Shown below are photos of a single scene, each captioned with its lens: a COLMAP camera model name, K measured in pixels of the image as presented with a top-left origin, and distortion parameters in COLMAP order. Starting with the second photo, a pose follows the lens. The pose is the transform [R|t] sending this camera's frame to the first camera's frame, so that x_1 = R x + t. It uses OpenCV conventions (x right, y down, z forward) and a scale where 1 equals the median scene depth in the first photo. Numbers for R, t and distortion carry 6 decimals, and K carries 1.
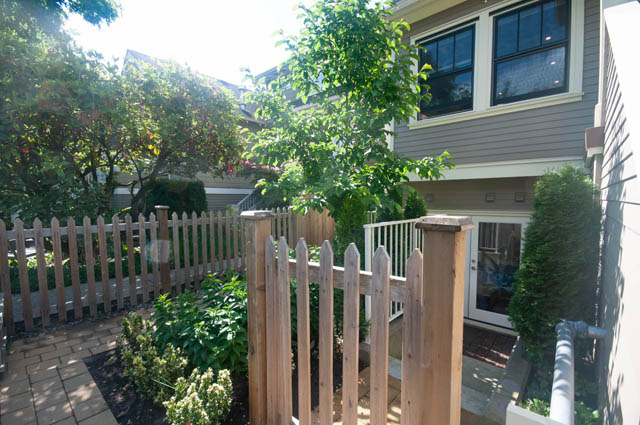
lens RADIAL K [[284.8, 0, 320.1], [0, 284.8, 221.2], [0, 0, 1]] dist [-0.001281, -0.000327]
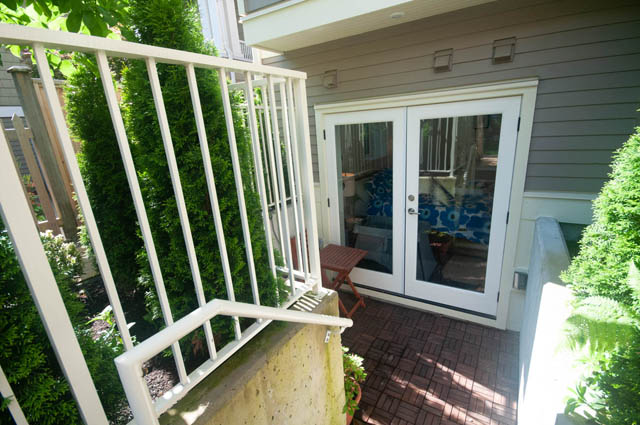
lens RADIAL K [[284.8, 0, 320.1], [0, 284.8, 221.2], [0, 0, 1]] dist [-0.001281, -0.000327]
pose [[0.987995, -0.108049, 0.110417, 0.303596], [0.080780, 0.970554, 0.226934, 0.046985], [-0.131686, -0.215290, 0.967631, 0.490353]]
